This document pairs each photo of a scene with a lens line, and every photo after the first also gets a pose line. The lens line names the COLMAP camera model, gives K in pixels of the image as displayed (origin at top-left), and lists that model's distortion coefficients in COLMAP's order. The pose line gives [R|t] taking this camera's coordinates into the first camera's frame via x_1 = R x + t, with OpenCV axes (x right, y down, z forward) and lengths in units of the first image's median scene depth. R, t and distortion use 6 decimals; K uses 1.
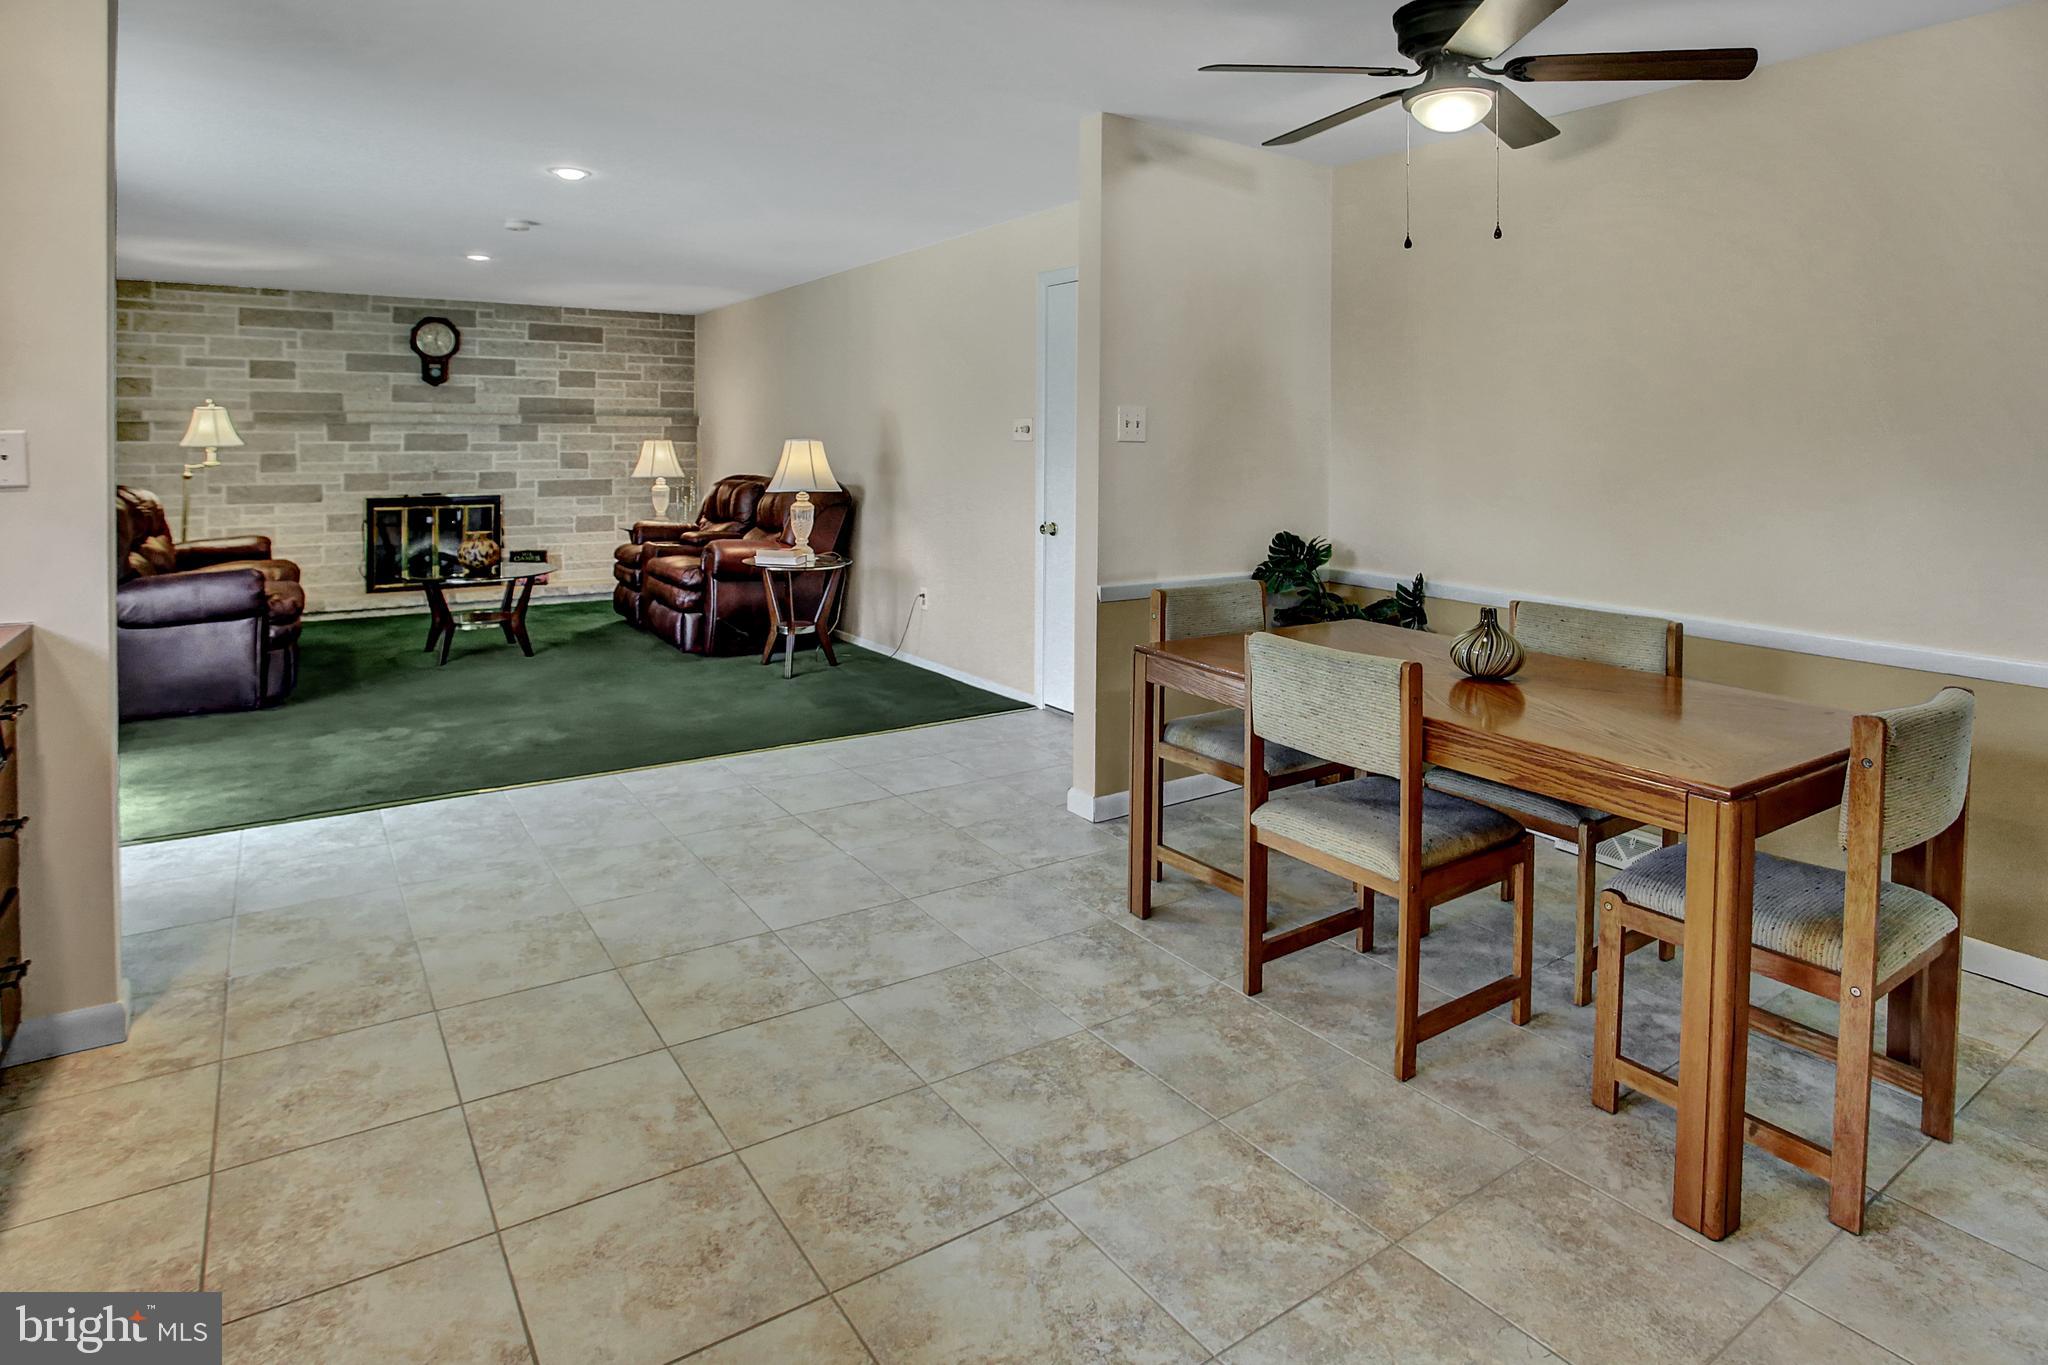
lens RADIAL K [[1114.6, 0, 1022.8], [0, 1114.6, 483.8], [0, 0, 1]] dist [-0.062641, 0.023846]
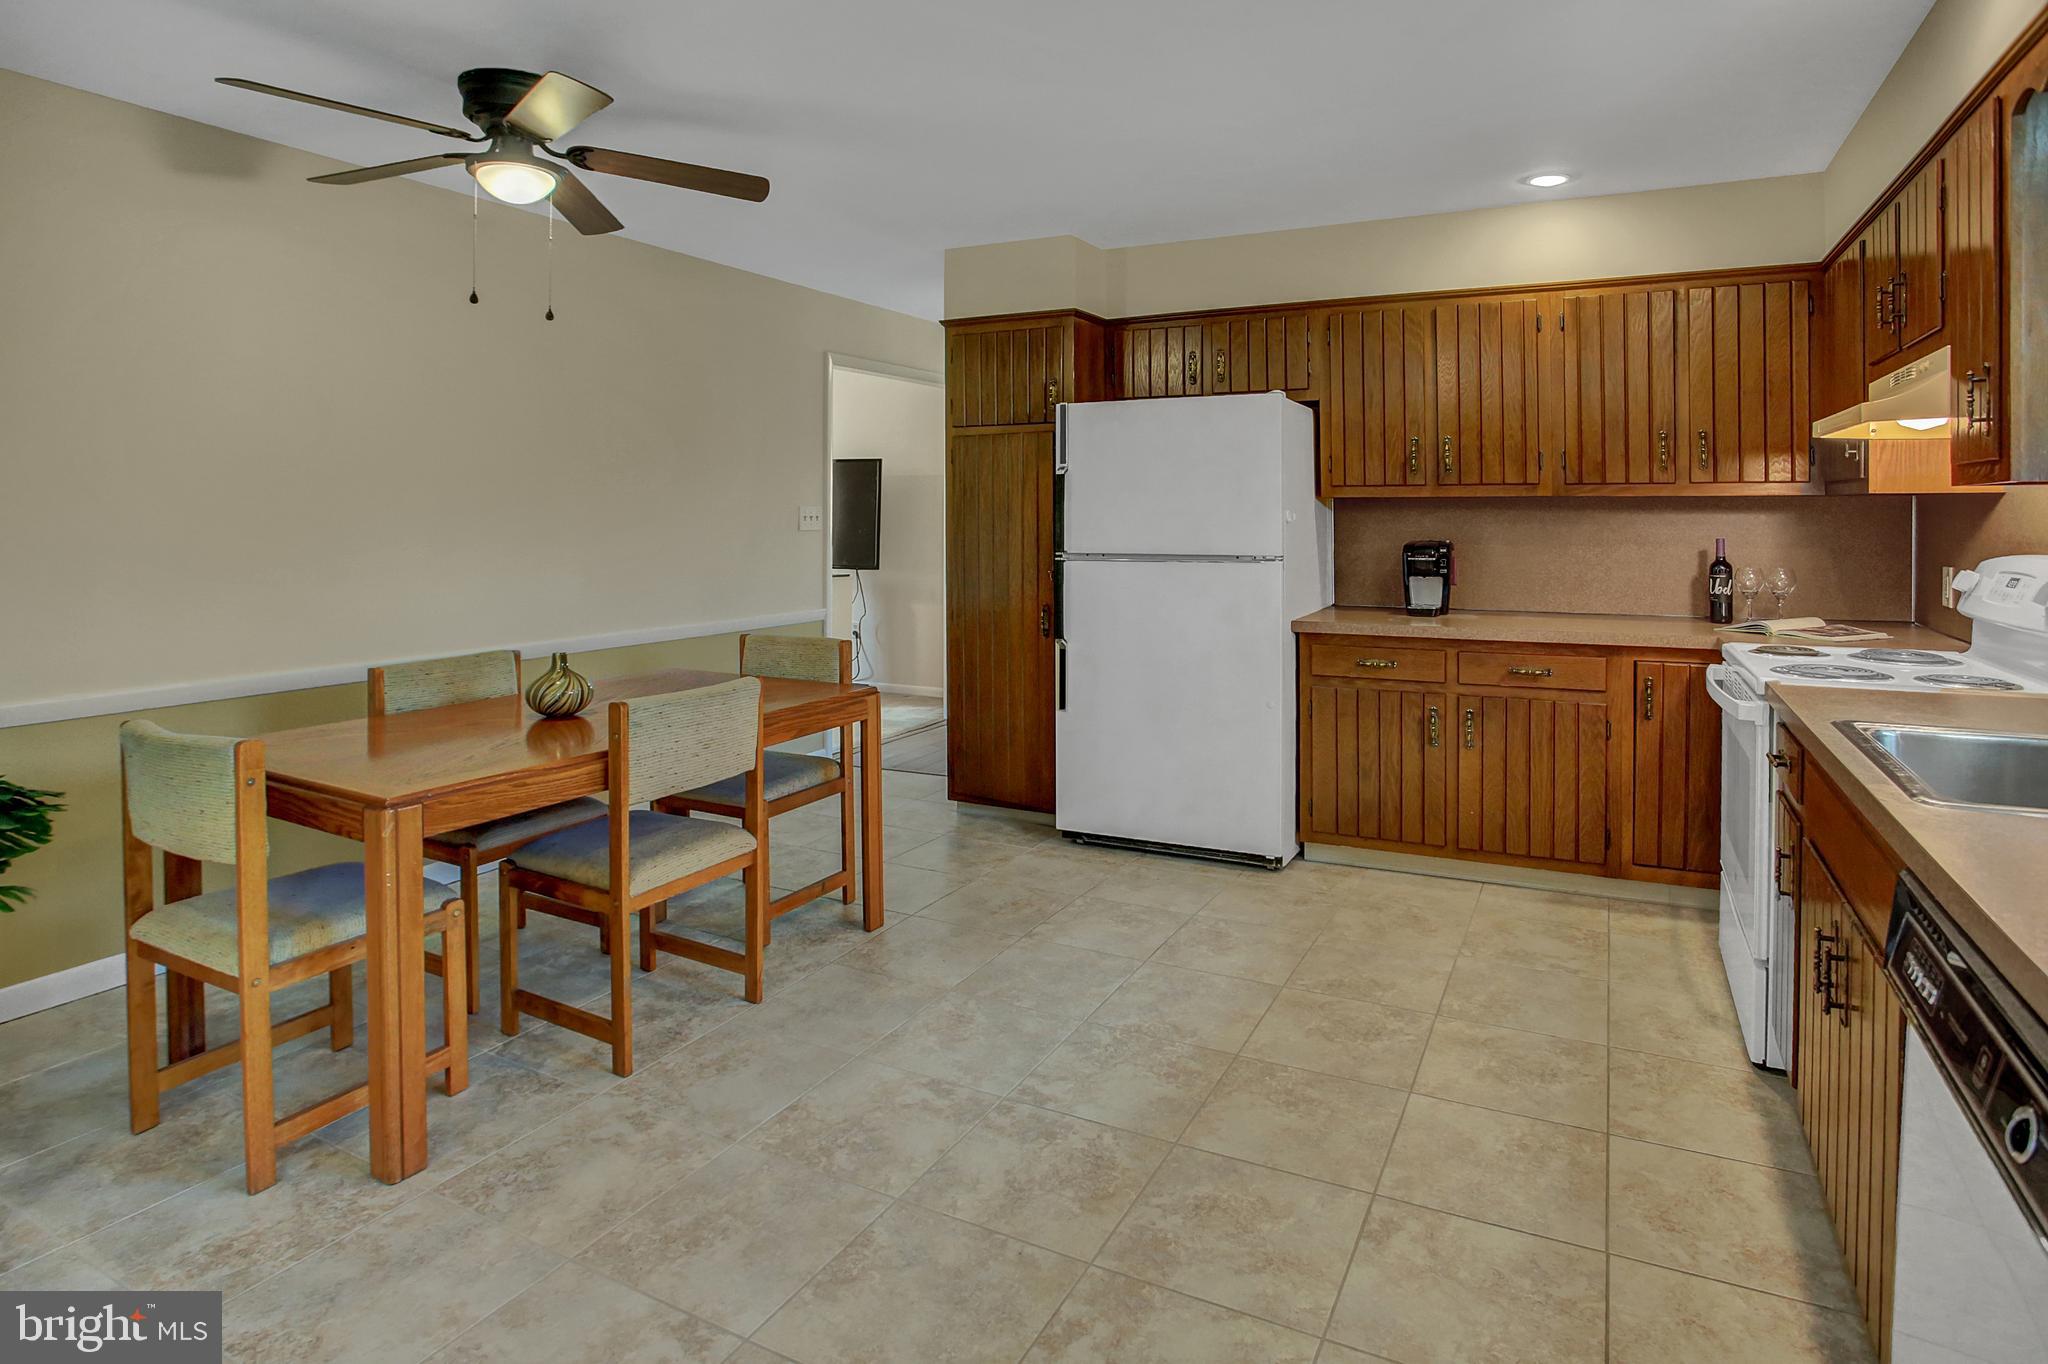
lens RADIAL K [[1114.6, 0, 1045.4], [0, 1114.6, 503.0], [0, 0, 1]] dist [-0.062641, 0.023846]
pose [[-0.476620, -0.005537, 0.879092, -0.332002], [0.029725, 0.999307, 0.022410, -0.022037], [-0.878607, 0.036812, -0.476125, 0.451523]]
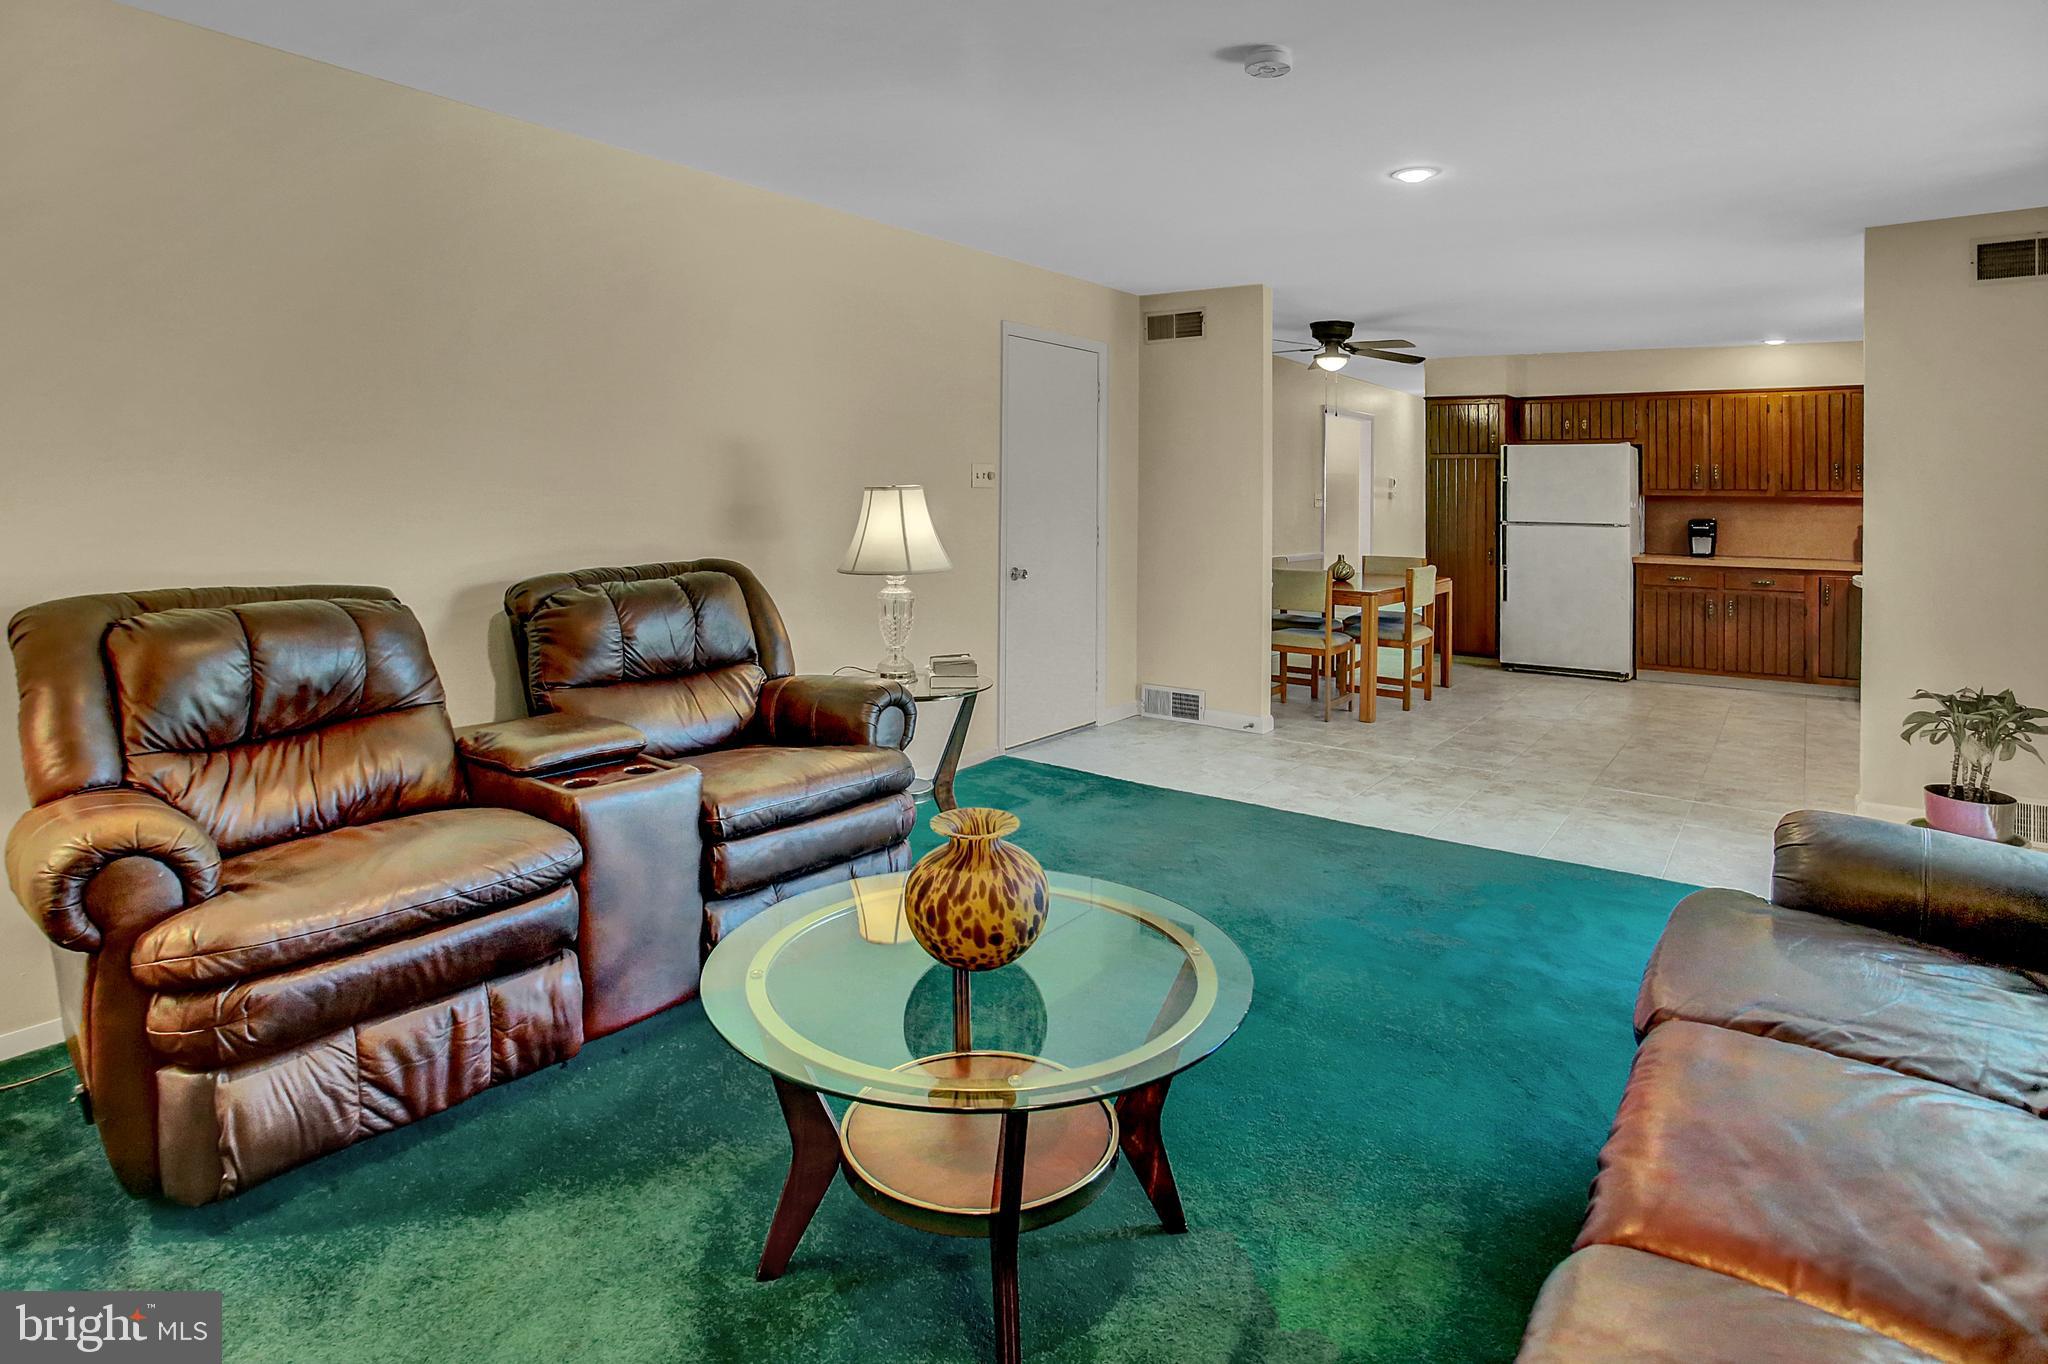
lens RADIAL K [[1114.6, 0, 987.4], [0, 1114.6, 471.0], [0, 0, 1]] dist [-0.062641, 0.023846]
pose [[-0.318028, 0.000202, 0.948081, -0.782384], [0.019178, 0.999797, 0.006221, -0.055679], [-0.947887, 0.020161, -0.317967, 1.109666]]
